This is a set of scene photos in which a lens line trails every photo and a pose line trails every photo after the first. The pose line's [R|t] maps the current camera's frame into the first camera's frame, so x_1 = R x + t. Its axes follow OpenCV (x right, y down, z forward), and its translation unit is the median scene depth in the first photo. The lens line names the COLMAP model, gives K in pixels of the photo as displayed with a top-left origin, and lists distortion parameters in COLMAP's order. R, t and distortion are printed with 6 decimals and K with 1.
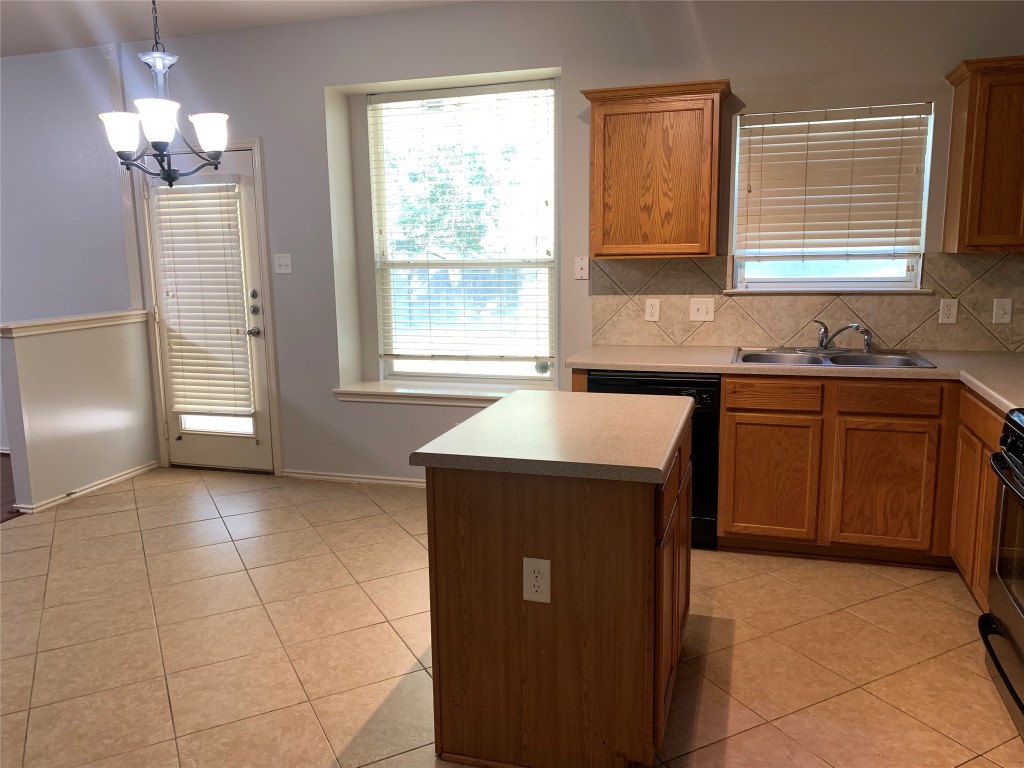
lens RADIAL K [[781.6, 0, 509.7], [0, 781.6, 378.2], [0, 0, 1]] dist [0.064373, -0.107792]
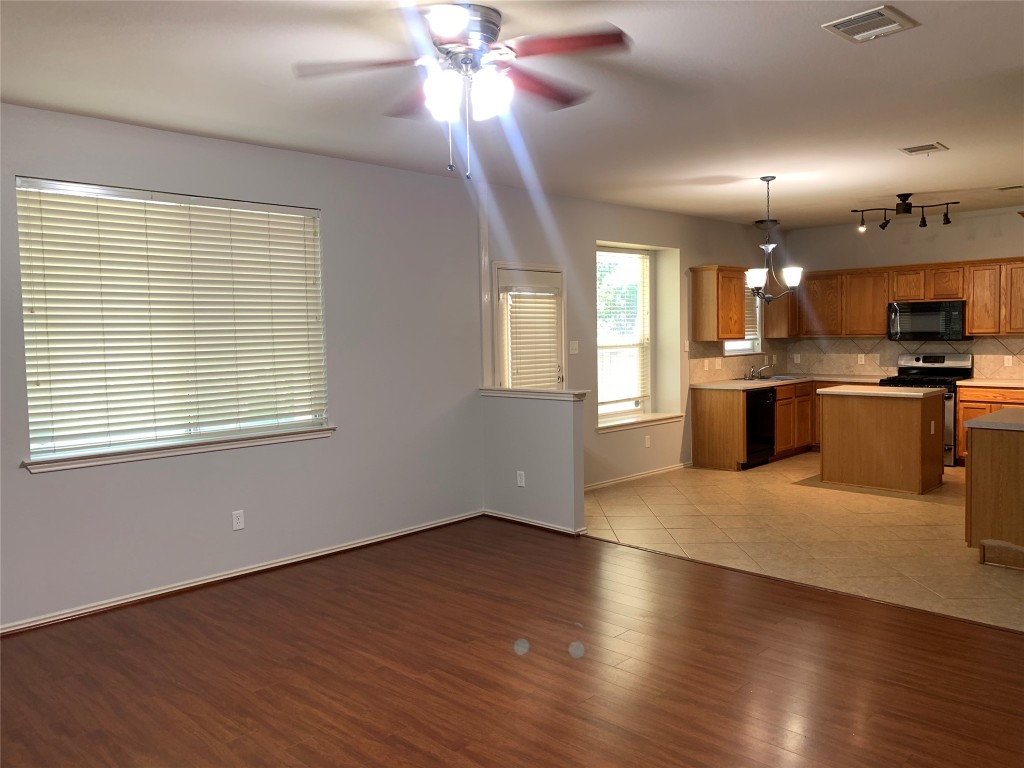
lens RADIAL K [[781.6, 0, 509.7], [0, 781.6, 378.2], [0, 0, 1]] dist [0.064373, -0.107792]
pose [[0.452833, -0.043395, 0.890539, -1.894544], [0.156405, 0.987193, -0.031426, -0.067582], [-0.877770, 0.153516, 0.453820, 0.501069]]
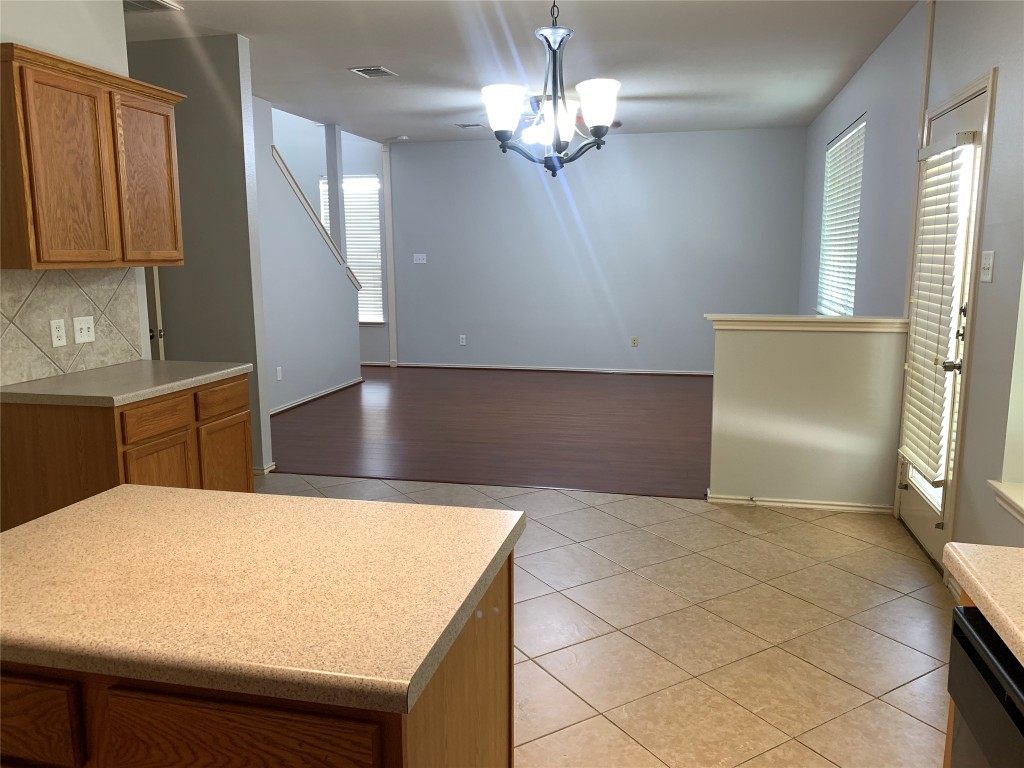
lens RADIAL K [[781.6, 0, 509.7], [0, 781.6, 378.2], [0, 0, 1]] dist [0.064373, -0.107792]
pose [[0.069742, 0.172844, -0.982477, 0.367682], [-0.160660, 0.973965, 0.159941, -0.111655], [0.984543, 0.146690, 0.095695, 0.655659]]
